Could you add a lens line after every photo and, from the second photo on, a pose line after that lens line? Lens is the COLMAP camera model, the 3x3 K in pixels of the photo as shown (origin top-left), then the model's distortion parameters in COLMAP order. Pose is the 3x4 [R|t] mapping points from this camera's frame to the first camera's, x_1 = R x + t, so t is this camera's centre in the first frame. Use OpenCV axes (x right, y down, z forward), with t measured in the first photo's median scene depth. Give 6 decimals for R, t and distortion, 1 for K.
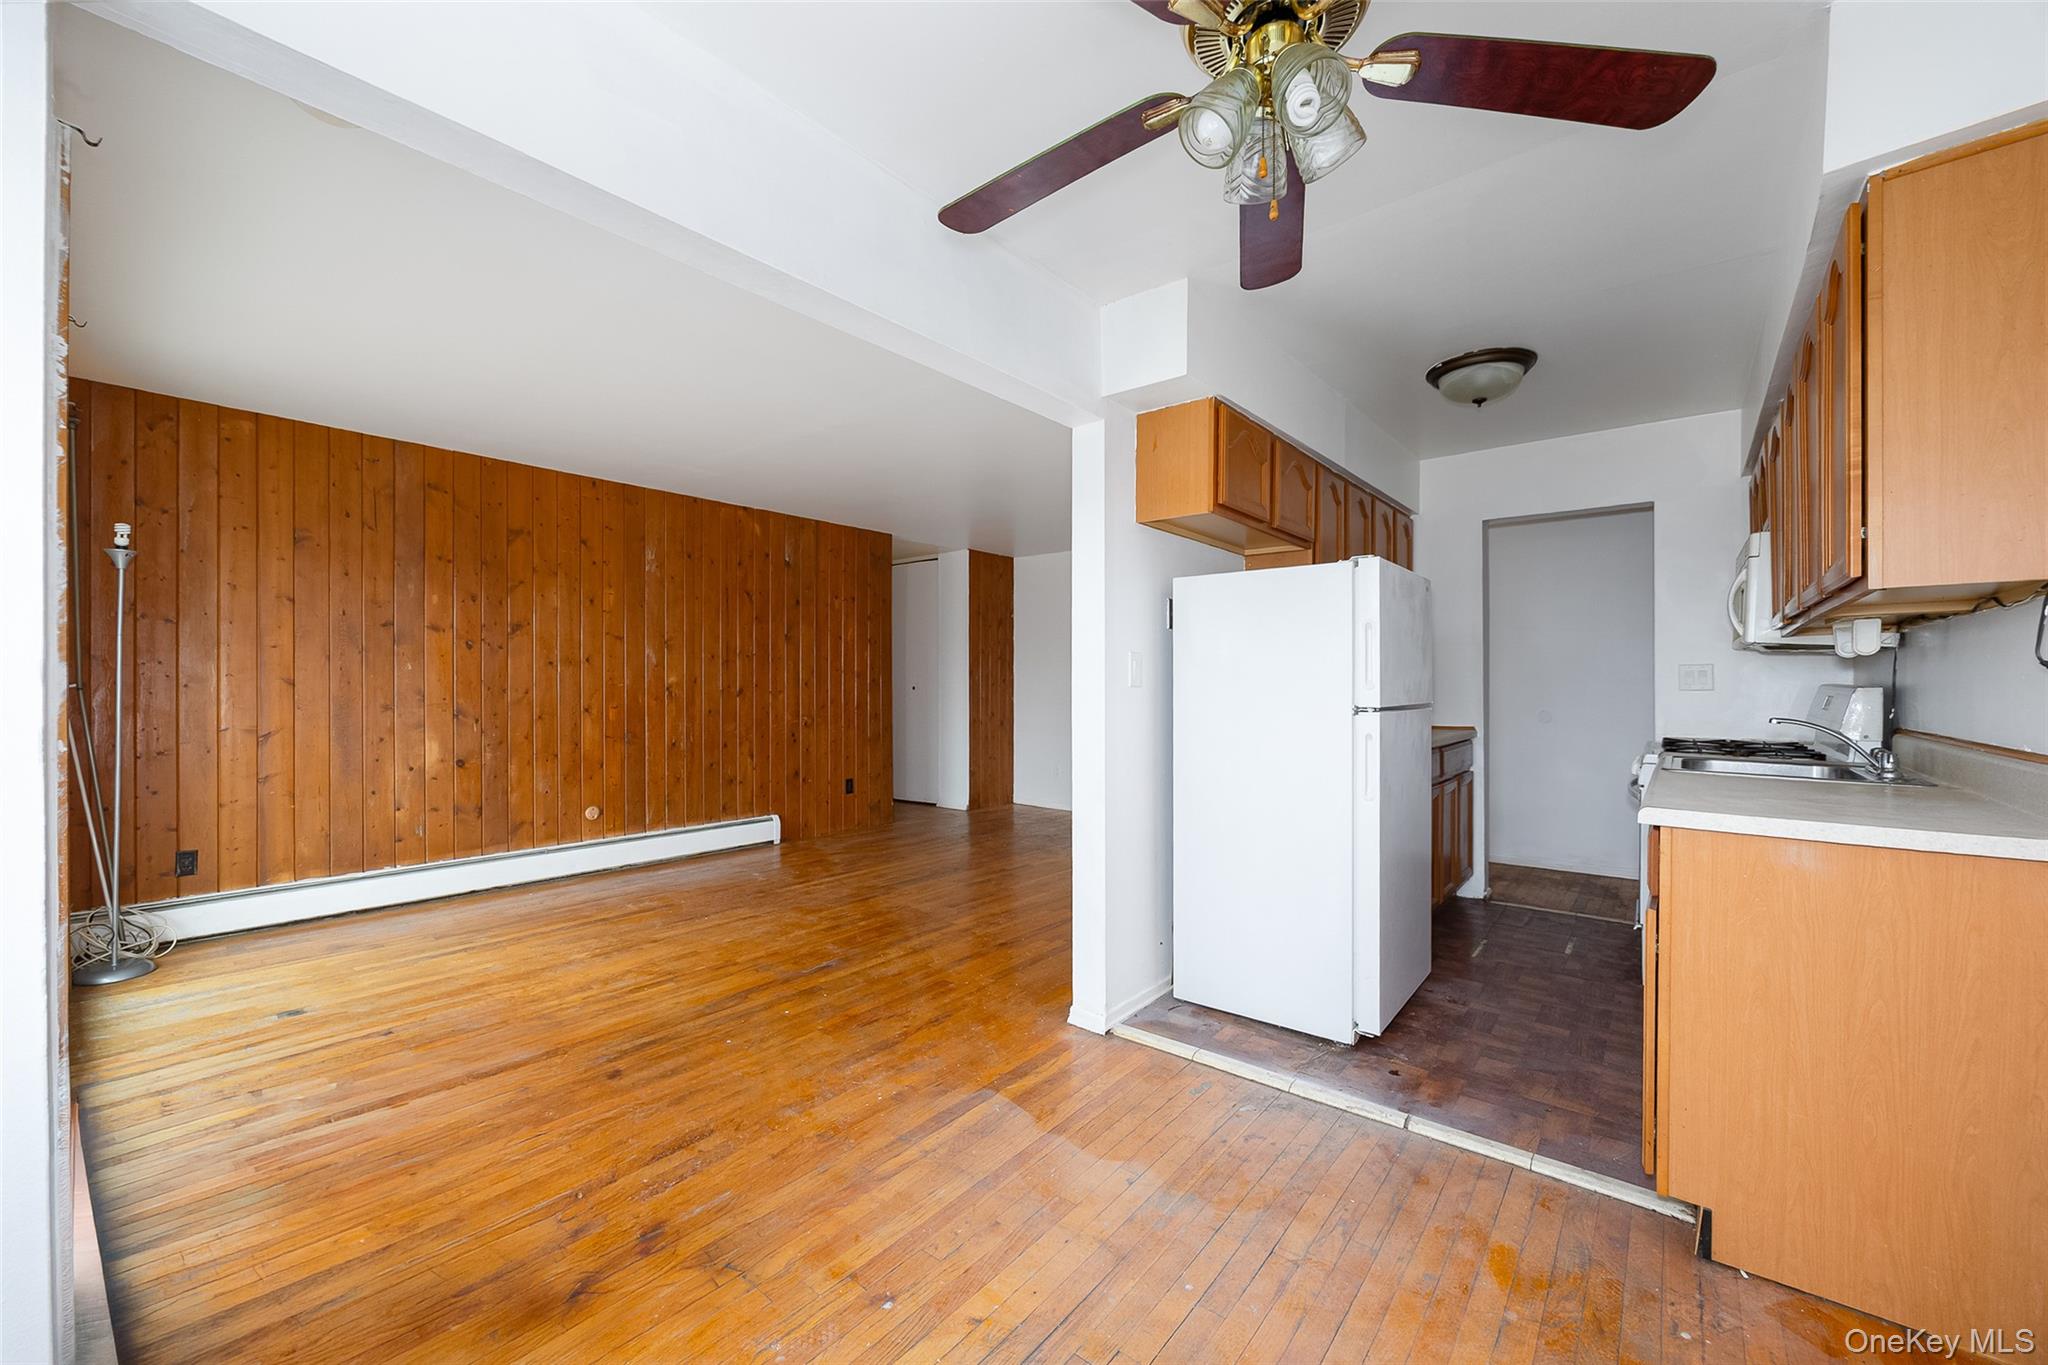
lens RADIAL K [[797.8, 0, 1016.7], [0, 797.8, 692.1], [0, 0, 1]] dist [-0.002061, -0.000111]
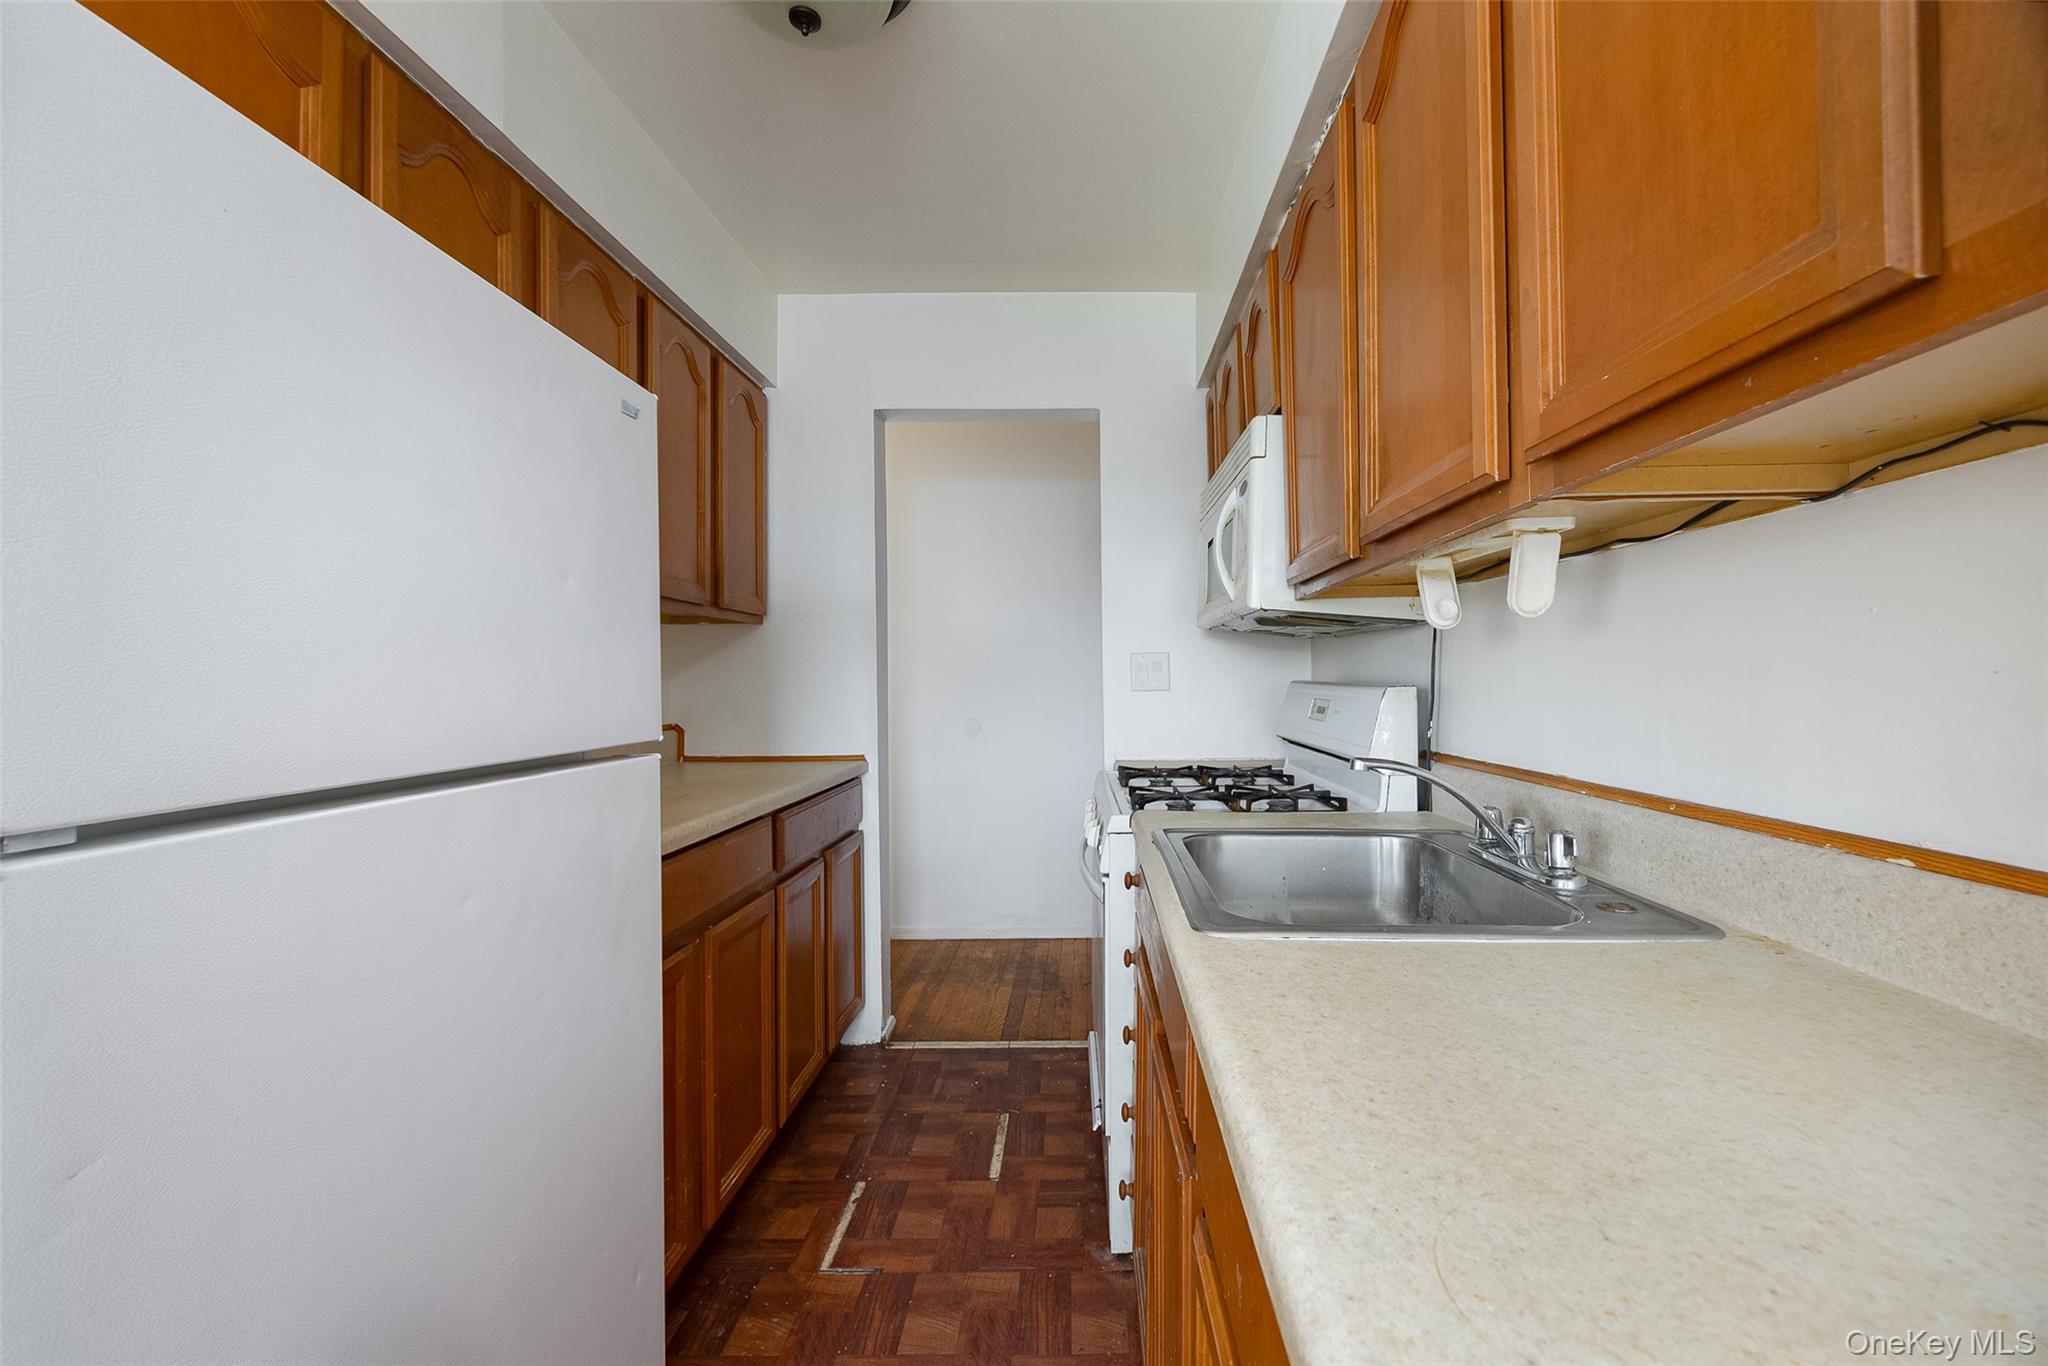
lens RADIAL K [[827.1, 0, 1024.0], [0, 827.1, 683.0], [0, 0, 1]] dist [-0.000310, 0.000013]
pose [[0.811629, -0.000480, 0.584173, 0.339620], [0.006741, 0.999941, -0.008544, -0.004089], [-0.584134, 0.010872, 0.811584, 0.472503]]
